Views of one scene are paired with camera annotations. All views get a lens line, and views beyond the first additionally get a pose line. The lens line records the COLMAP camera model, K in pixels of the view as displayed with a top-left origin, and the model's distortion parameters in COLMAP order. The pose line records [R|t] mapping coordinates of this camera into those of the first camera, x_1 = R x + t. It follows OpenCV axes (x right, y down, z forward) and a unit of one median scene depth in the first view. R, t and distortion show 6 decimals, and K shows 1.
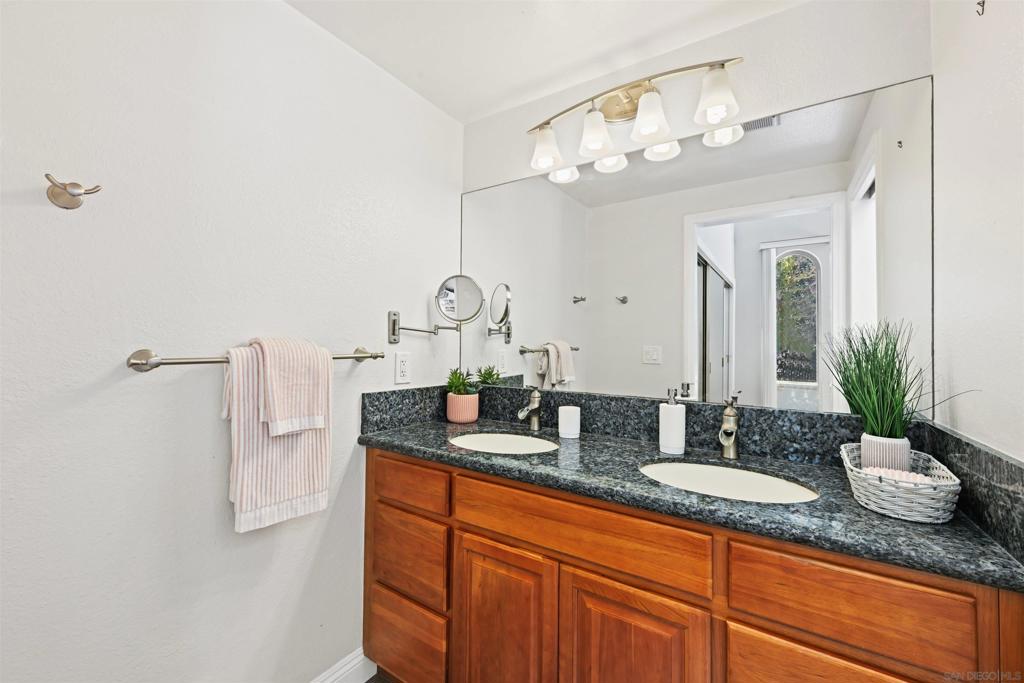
lens RADIAL K [[401.2, 0, 514.7], [0, 401.2, 349.9], [0, 0, 1]] dist [-0.001122, 0.000032]
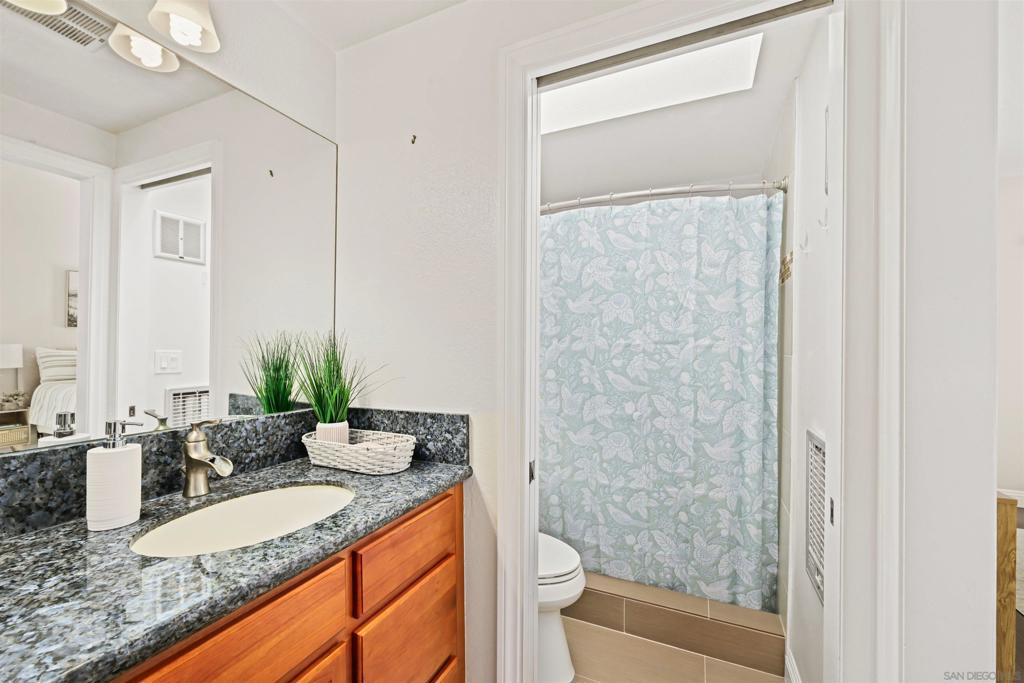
lens RADIAL K [[401.2, 0, 514.7], [0, 401.2, 349.9], [0, 0, 1]] dist [-0.001122, 0.000032]
pose [[-0.158222, -0.006842, 0.987380, -0.346925], [0.005767, 0.999953, 0.007853, -0.014640], [-0.987387, 0.006937, -0.158175, 0.553332]]
